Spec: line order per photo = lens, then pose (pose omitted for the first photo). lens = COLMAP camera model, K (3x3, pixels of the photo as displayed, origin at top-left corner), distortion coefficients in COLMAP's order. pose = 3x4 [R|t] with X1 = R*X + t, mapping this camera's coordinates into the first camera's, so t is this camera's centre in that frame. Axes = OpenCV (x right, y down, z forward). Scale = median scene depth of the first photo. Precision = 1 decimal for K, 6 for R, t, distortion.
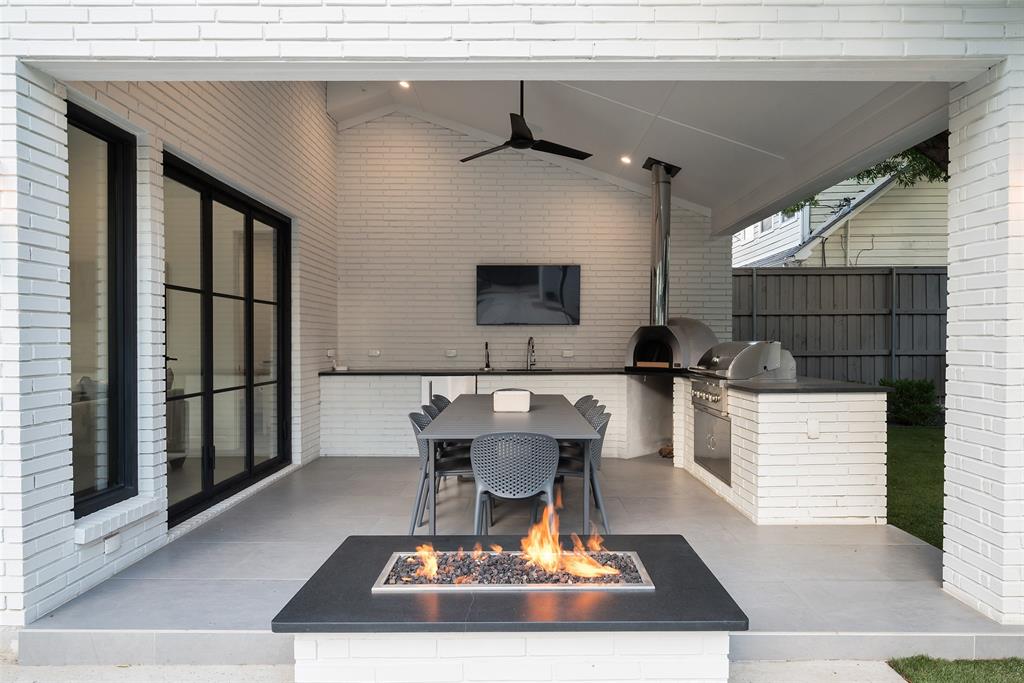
lens RADIAL K [[626.8, 0, 498.1], [0, 626.8, 388.2], [0, 0, 1]] dist [0.004085, -0.000402]
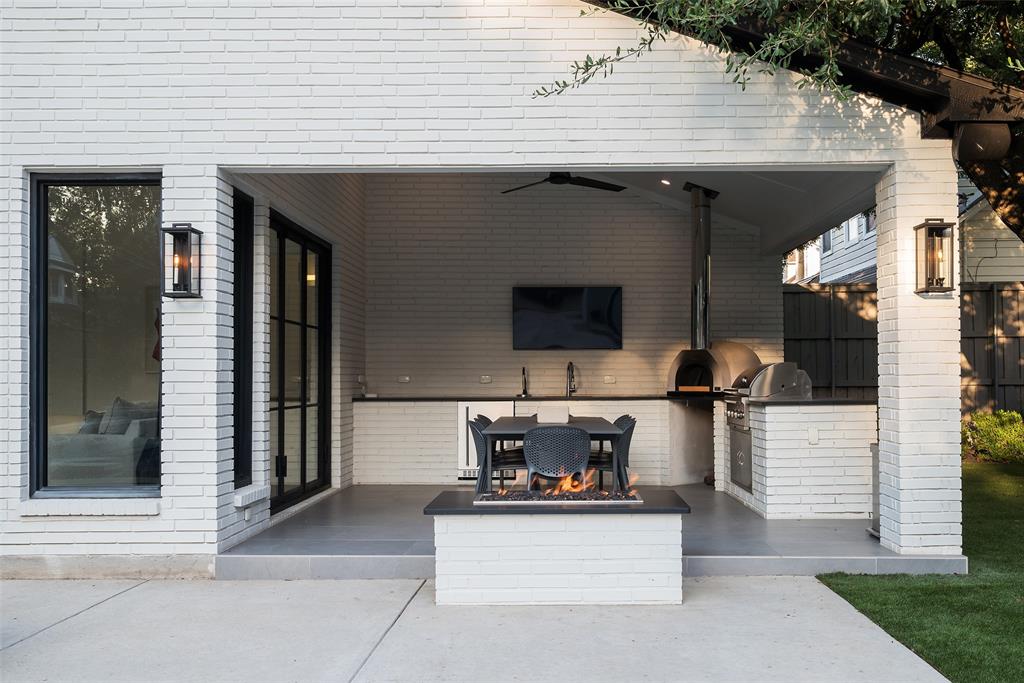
lens RADIAL K [[1024.1, 0, 512.0], [0, 1024.1, 341.5], [0, 0, 1]] dist [-0.011418, -0.007580]
pose [[0.999972, -0.001598, -0.007340, -0.027714], [0.000754, 0.993529, -0.113575, 0.072006], [0.007474, 0.113567, 0.993502, -0.616420]]
